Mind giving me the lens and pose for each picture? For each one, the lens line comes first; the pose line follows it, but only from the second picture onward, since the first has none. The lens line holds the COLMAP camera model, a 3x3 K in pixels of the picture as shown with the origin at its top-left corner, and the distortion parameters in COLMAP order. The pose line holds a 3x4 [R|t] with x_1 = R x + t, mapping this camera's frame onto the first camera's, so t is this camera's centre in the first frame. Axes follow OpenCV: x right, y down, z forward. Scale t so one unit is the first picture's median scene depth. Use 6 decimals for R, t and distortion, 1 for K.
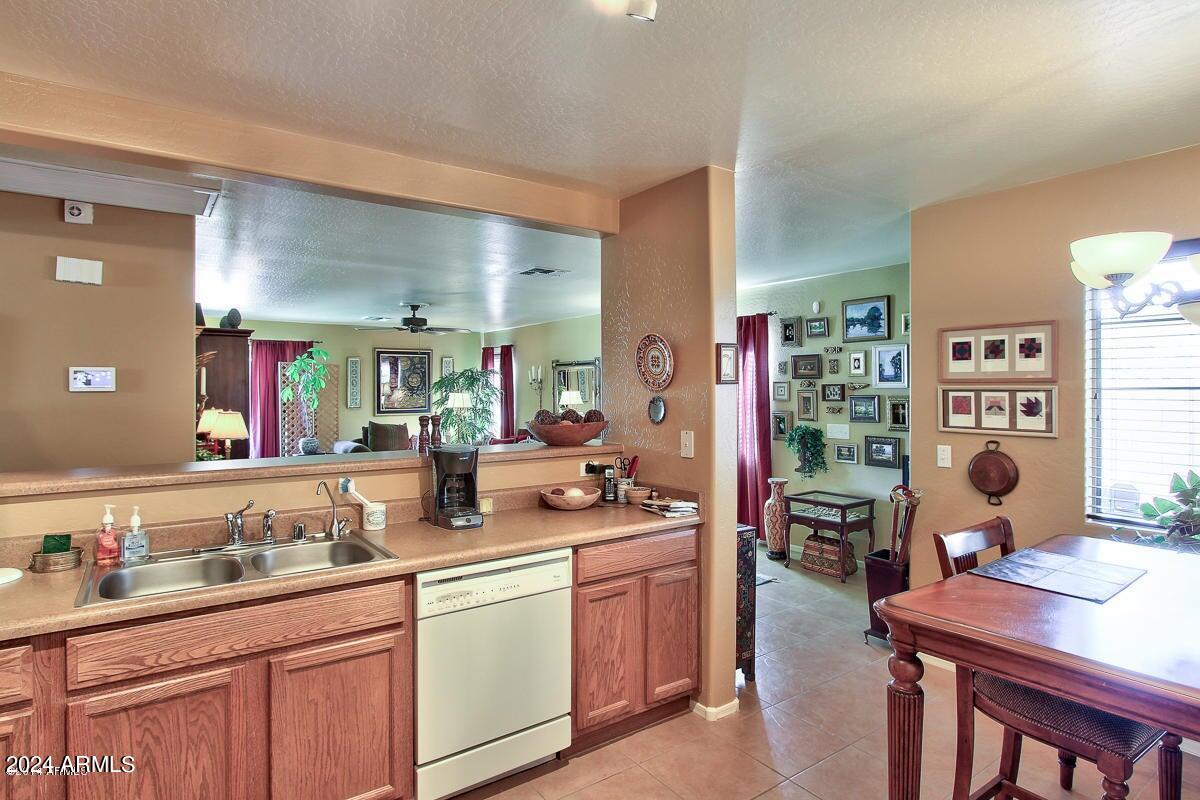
lens RADIAL K [[648.5, 0, 600.0], [0, 648.5, 400.0], [0, 0, 1]] dist [-0.001843, 0.000299]
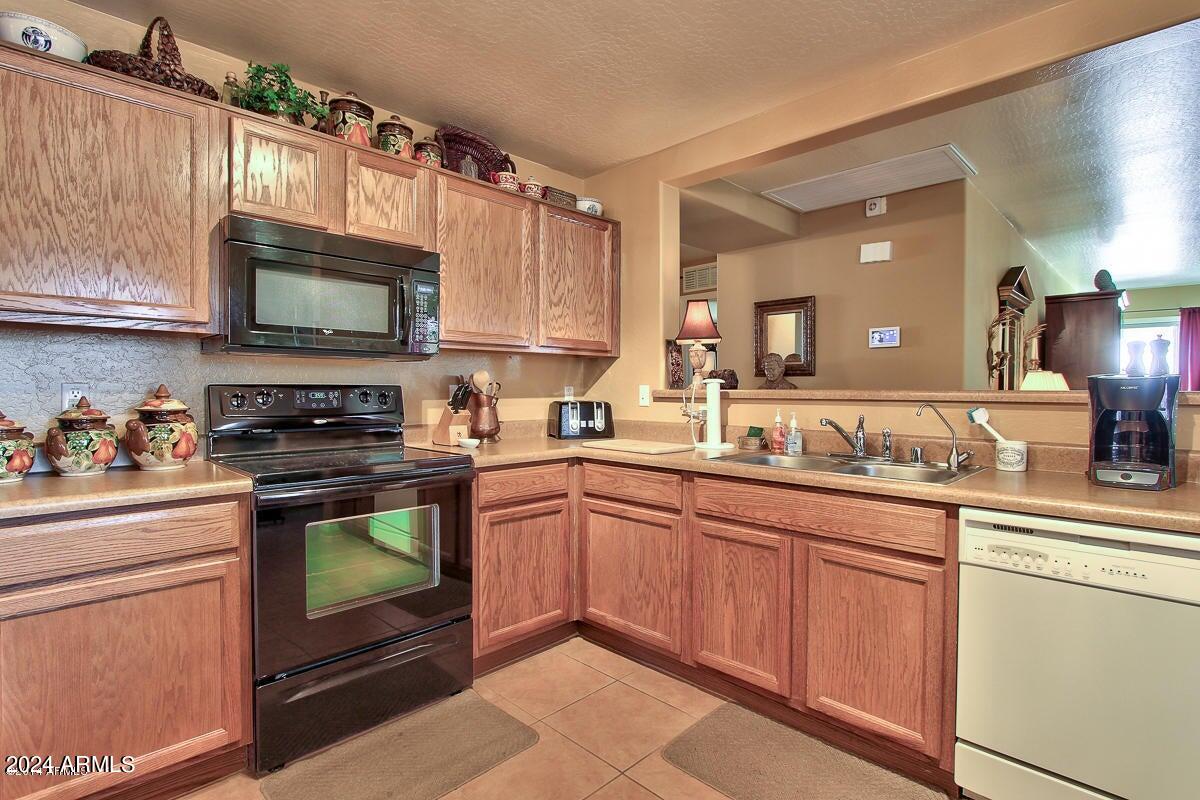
lens RADIAL K [[586.1, 0, 600.0], [0, 586.1, 400.0], [0, 0, 1]] dist [0.000037, 0.000043]
pose [[0.163006, 0.017588, -0.986468, 0.390271], [-0.020302, 0.999689, 0.014469, 0.131733], [0.986416, 0.017669, 0.163313, 0.426356]]
